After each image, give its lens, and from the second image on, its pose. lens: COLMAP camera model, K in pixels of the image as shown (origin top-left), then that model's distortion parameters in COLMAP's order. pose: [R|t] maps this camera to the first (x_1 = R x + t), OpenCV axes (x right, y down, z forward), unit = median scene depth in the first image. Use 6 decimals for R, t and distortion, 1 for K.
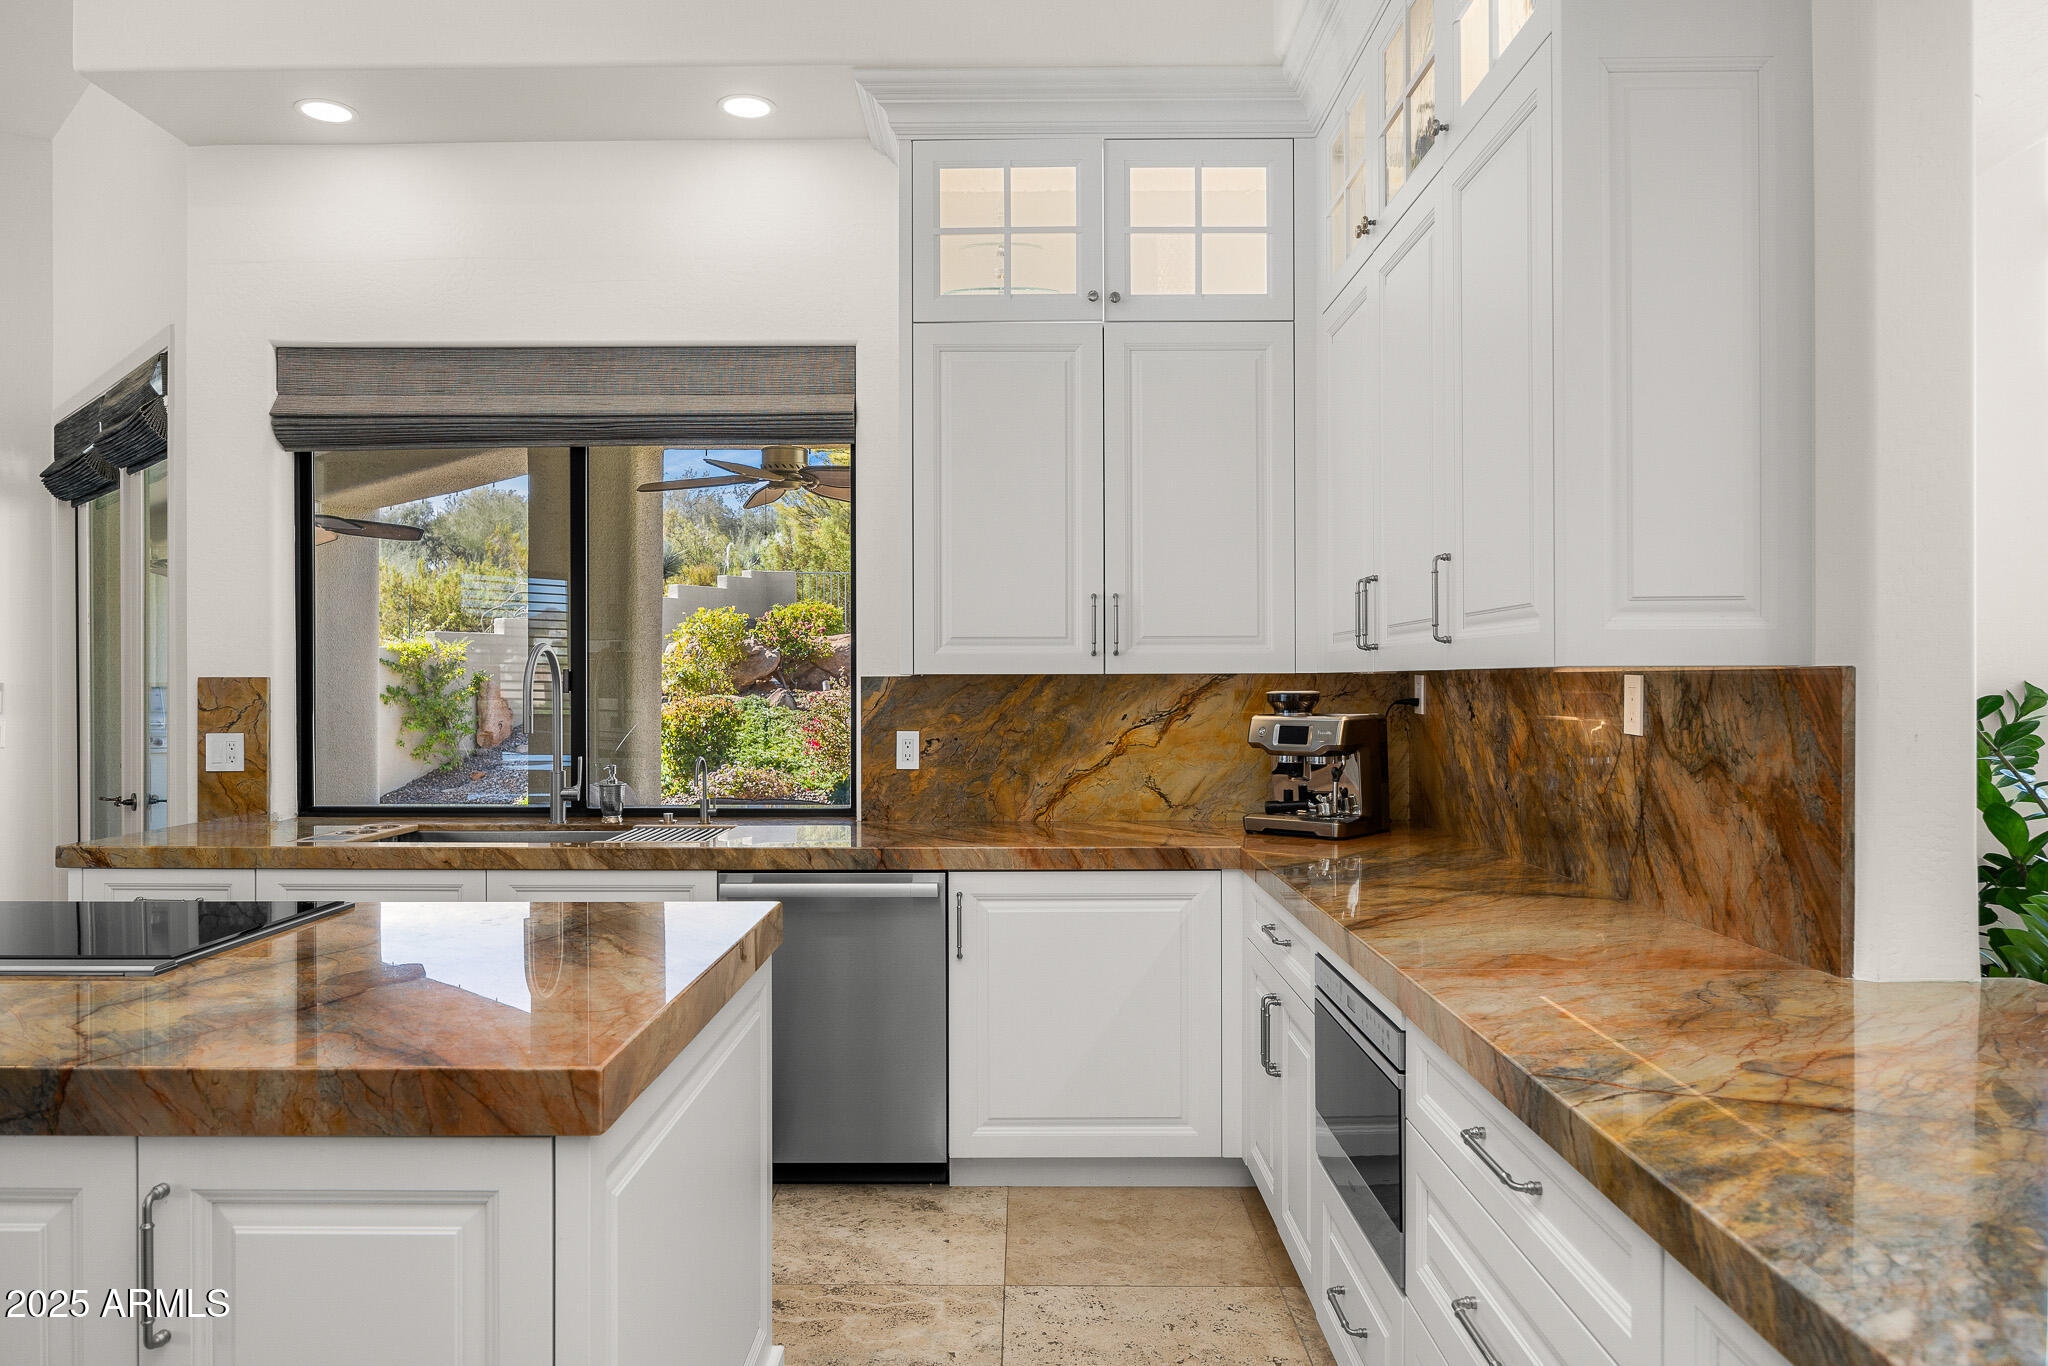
lens RADIAL K [[1507.4, 0, 1024.0], [0, 1507.4, 683.0], [0, 0, 1]] dist [-0.003949, -0.008814]
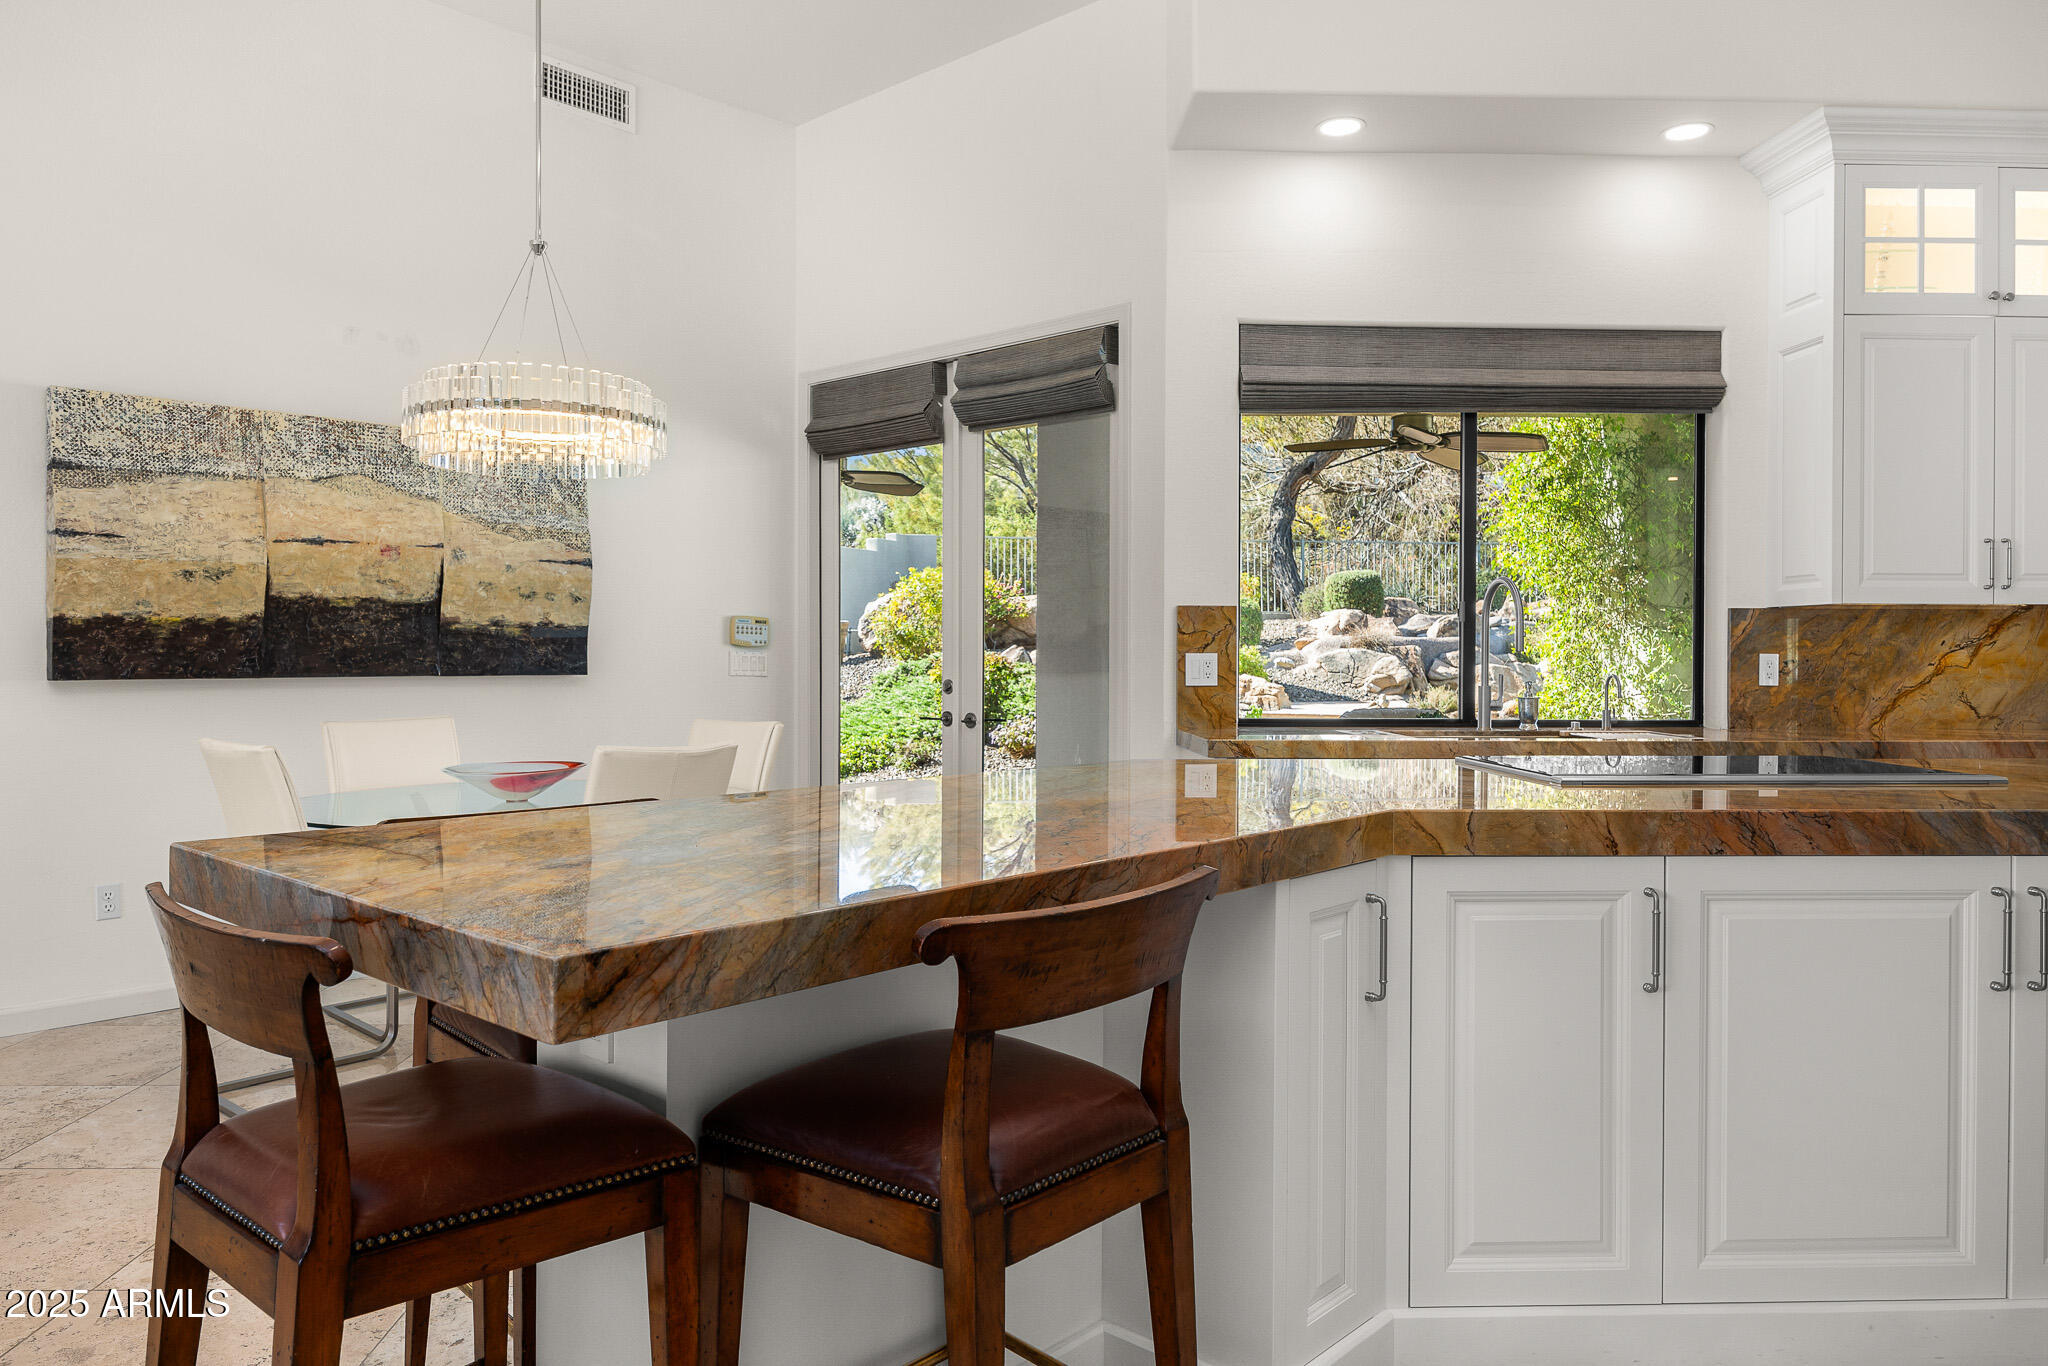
lens RADIAL K [[1507.4, 0, 1024.0], [0, 1507.4, 683.0], [0, 0, 1]] dist [-0.003949, -0.008814]
pose [[0.998589, 0.003365, 0.052992, -0.734303], [-0.004387, 0.999806, 0.019187, 0.034677], [-0.052917, -0.019392, 0.998411, -0.167554]]
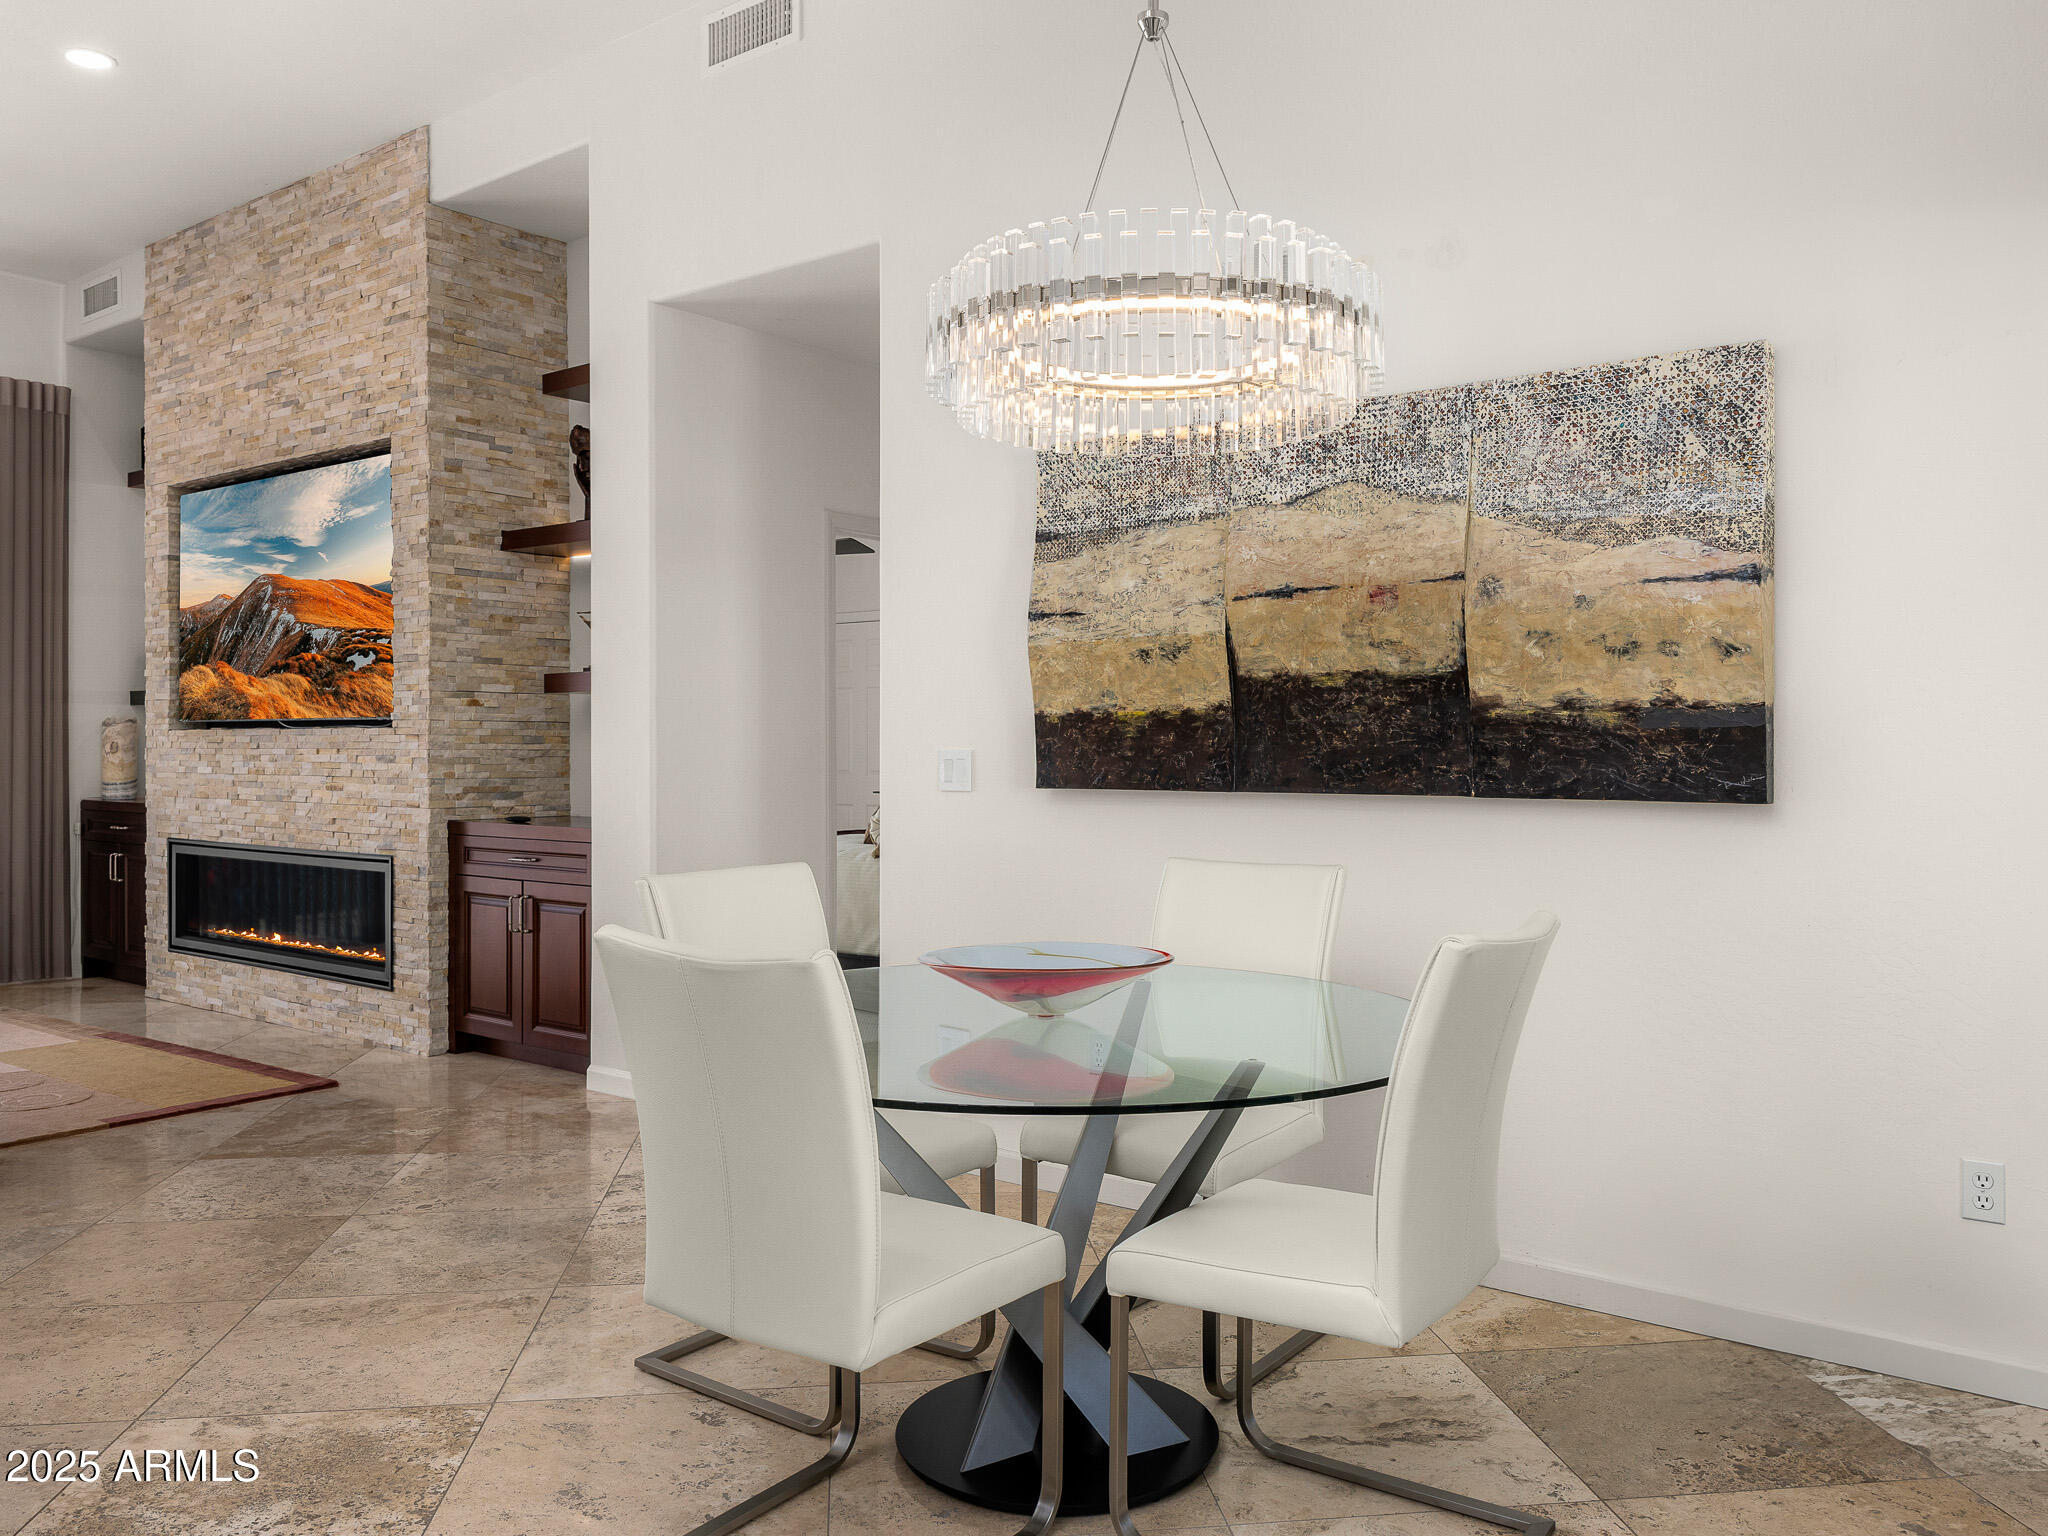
lens RADIAL K [[1572.9, 0, 1024.0], [0, 1572.9, 768.0], [0, 0, 1]] dist [-0.007243, -0.001628]
pose [[0.113248, 0.015537, -0.993445, -0.414352], [-0.001157, 0.999879, 0.015505, 0.029248], [0.993566, -0.000607, 0.113252, 0.794862]]
